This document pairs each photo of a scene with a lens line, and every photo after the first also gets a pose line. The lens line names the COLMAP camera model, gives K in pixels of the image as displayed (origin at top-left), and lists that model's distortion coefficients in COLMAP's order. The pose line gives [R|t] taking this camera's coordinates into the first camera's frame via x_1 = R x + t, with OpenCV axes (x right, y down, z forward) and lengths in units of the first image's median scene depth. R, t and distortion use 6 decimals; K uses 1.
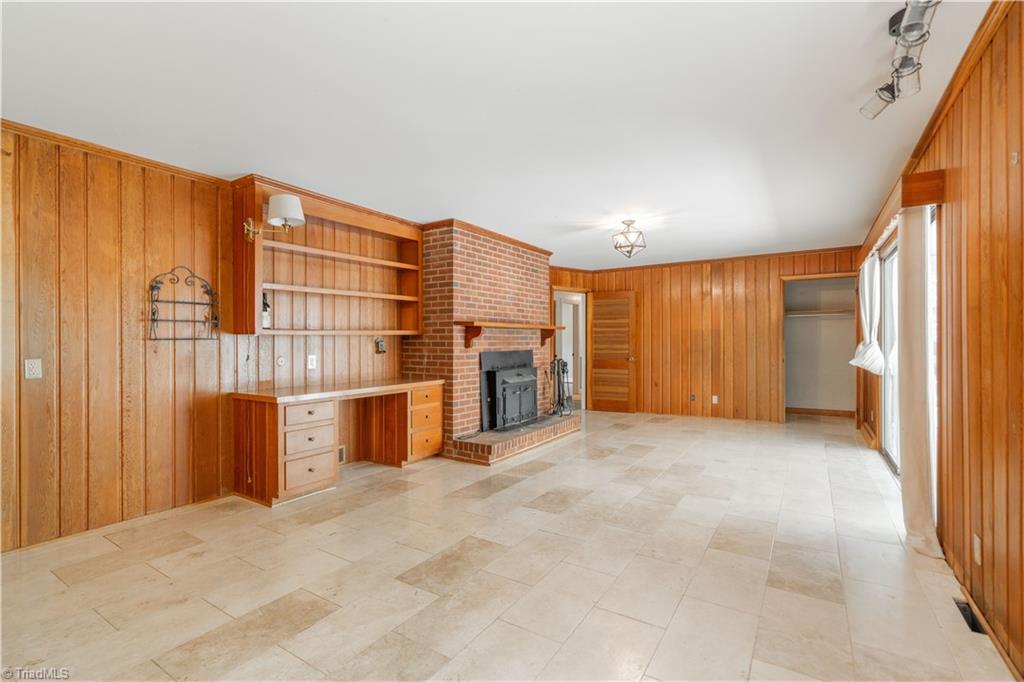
lens RADIAL K [[472.1, 0, 496.9], [0, 472.1, 339.1], [0, 0, 1]] dist [-0.008305, 0.003559]
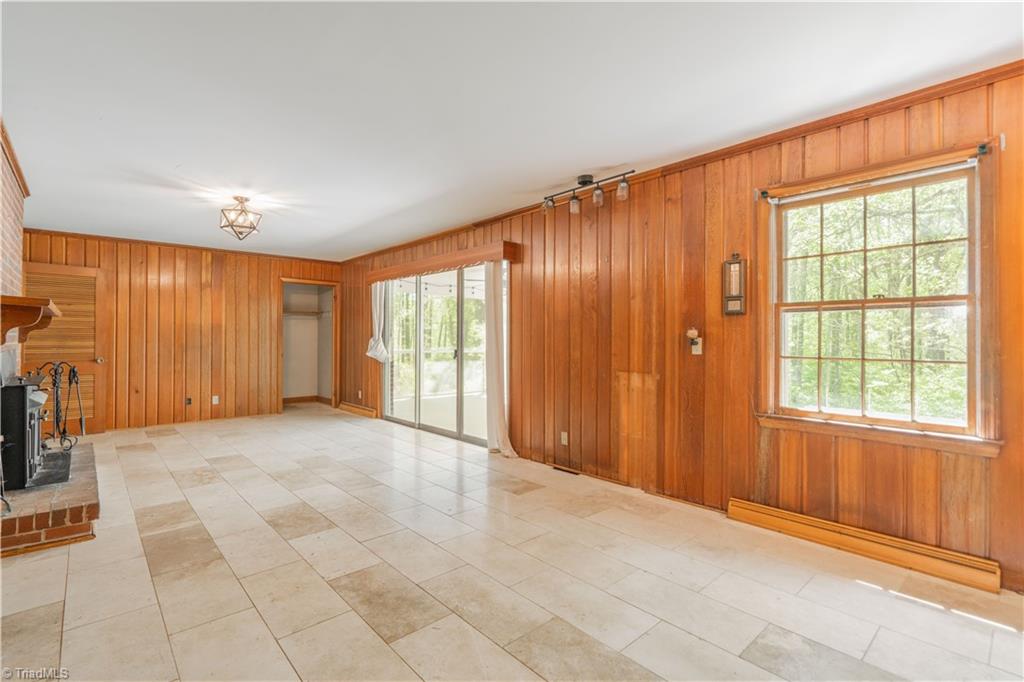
lens RADIAL K [[472.1, 0, 509.9], [0, 472.1, 339.1], [0, 0, 1]] dist [-0.008305, 0.003559]
pose [[0.252656, 0.002907, 0.967552, -0.440959], [-0.008341, 0.999965, -0.000826, 0.005616], [-0.967520, -0.007861, 0.252672, 0.300858]]
